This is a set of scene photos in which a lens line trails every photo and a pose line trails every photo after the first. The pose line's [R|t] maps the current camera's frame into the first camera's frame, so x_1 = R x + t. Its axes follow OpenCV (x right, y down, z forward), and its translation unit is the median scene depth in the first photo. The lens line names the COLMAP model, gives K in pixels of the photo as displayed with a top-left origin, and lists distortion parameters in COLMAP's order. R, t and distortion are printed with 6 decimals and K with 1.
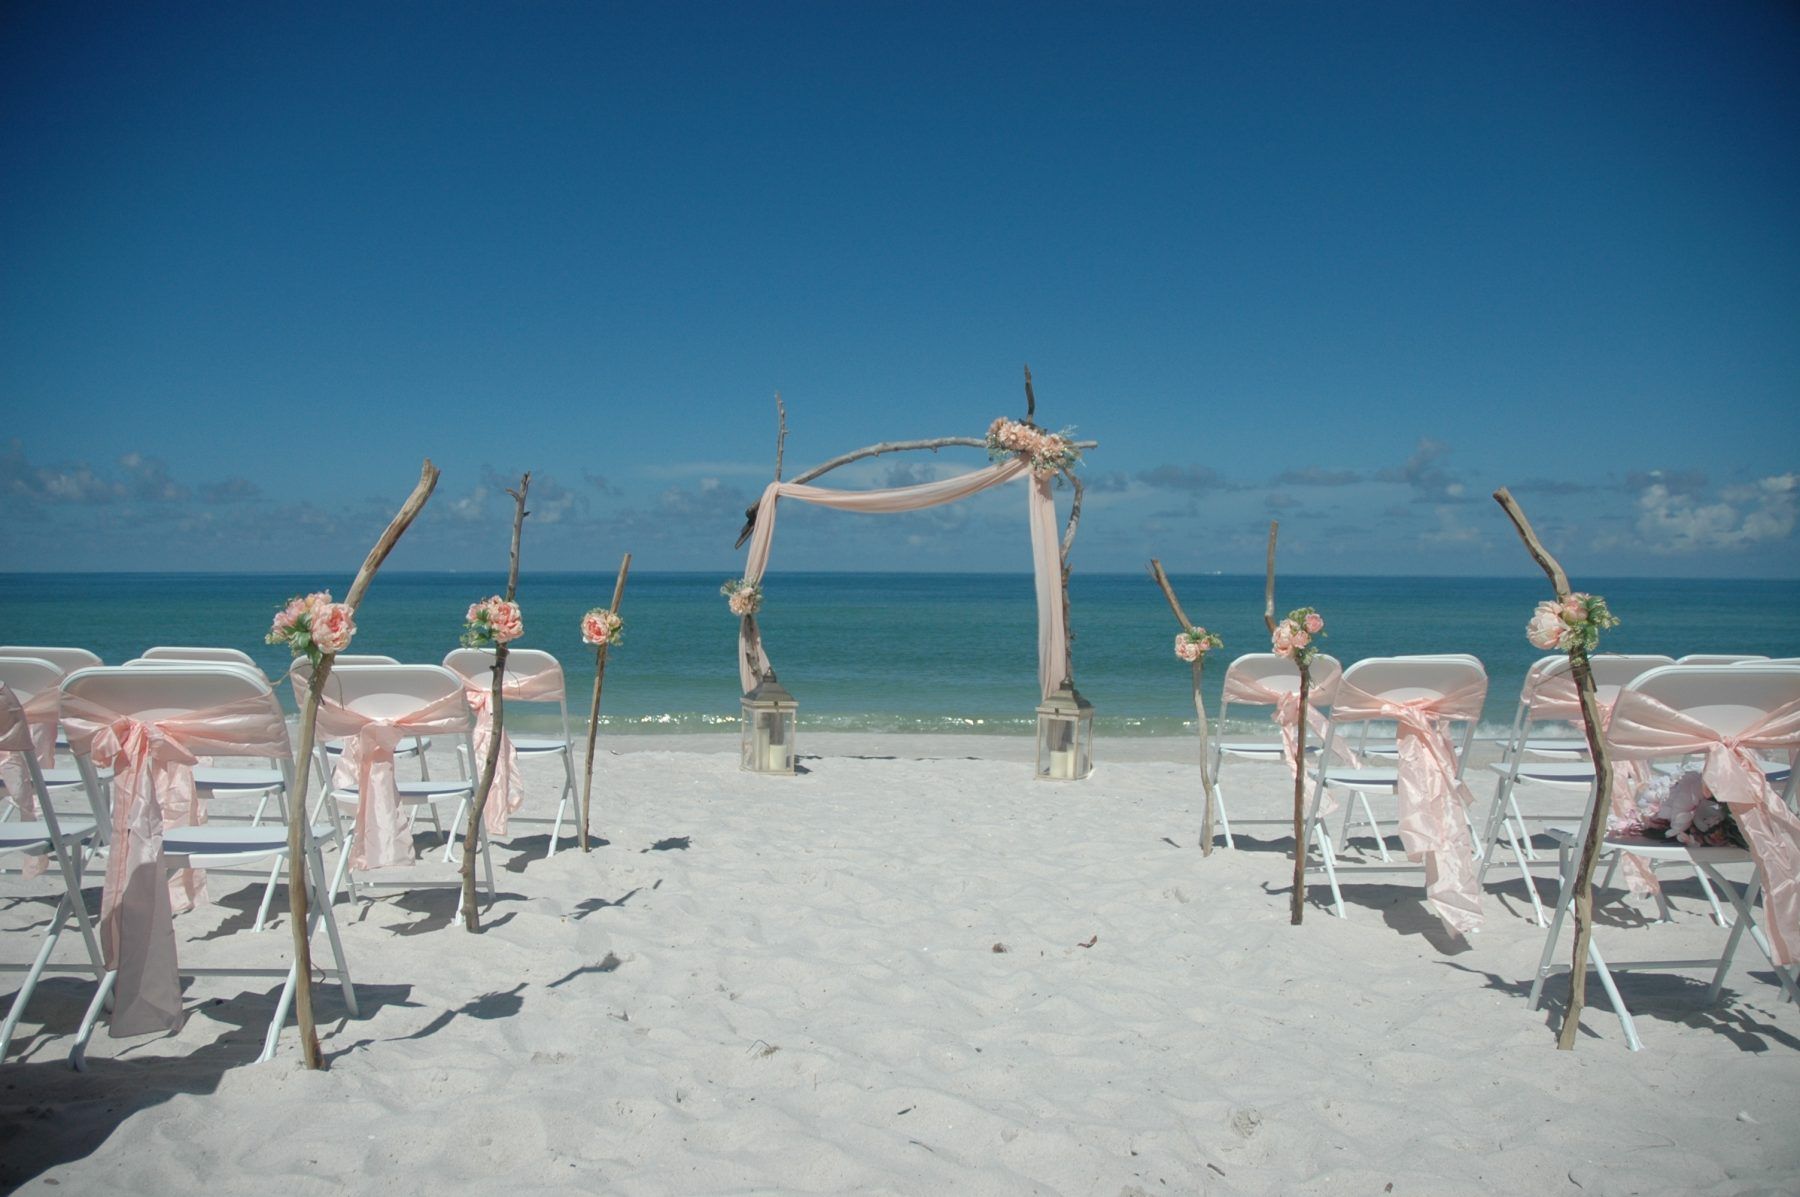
lens RADIAL K [[1362.8, 0, 946.1], [0, 1362.8, 602.6], [0, 0, 1]] dist [-0.096070, 0.007745]
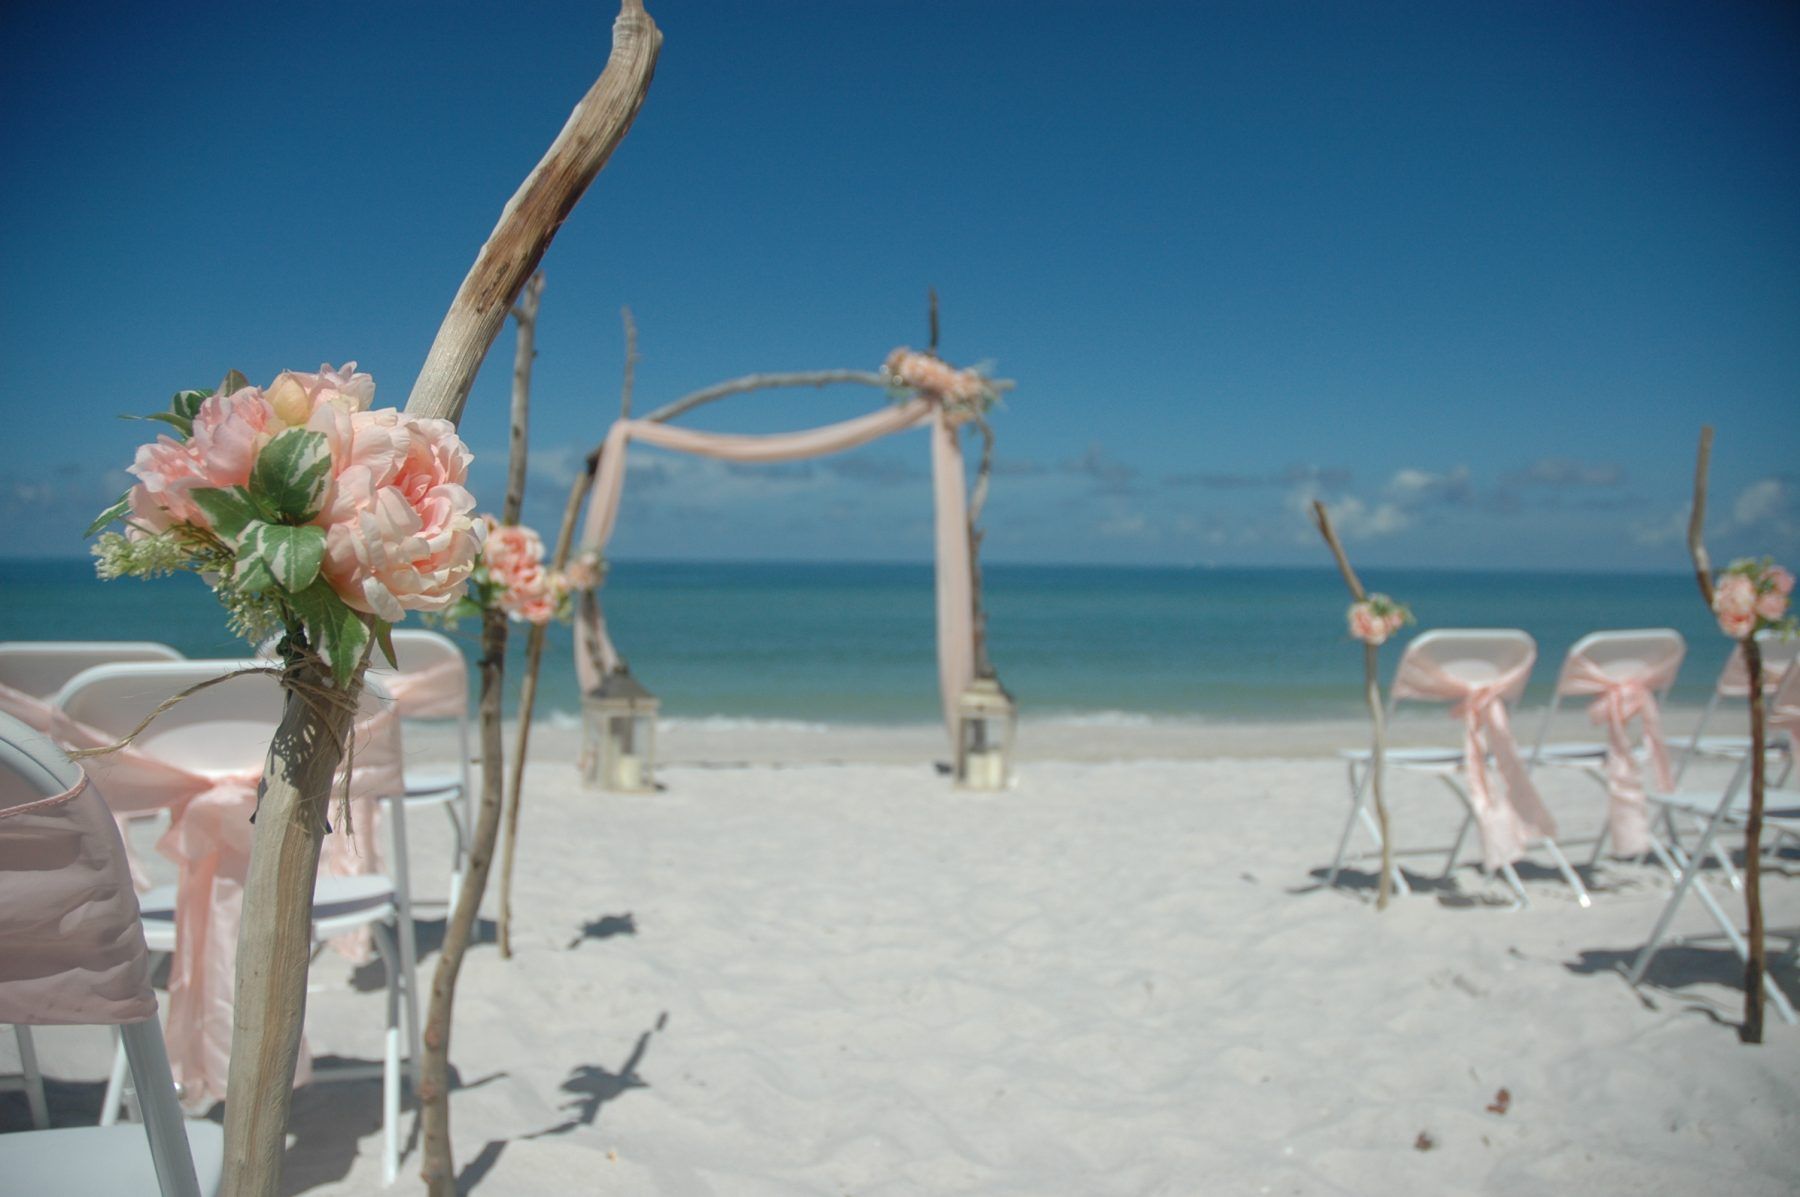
lens RADIAL K [[1362.8, 0, 946.1], [0, 1362.8, 602.6], [0, 0, 1]] dist [-0.096070, 0.007745]
pose [[0.977497, -0.002324, 0.210934, -0.110292], [0.000198, 0.999949, 0.010099, 0.008576], [-0.210947, -0.009830, 0.977448, 0.200011]]
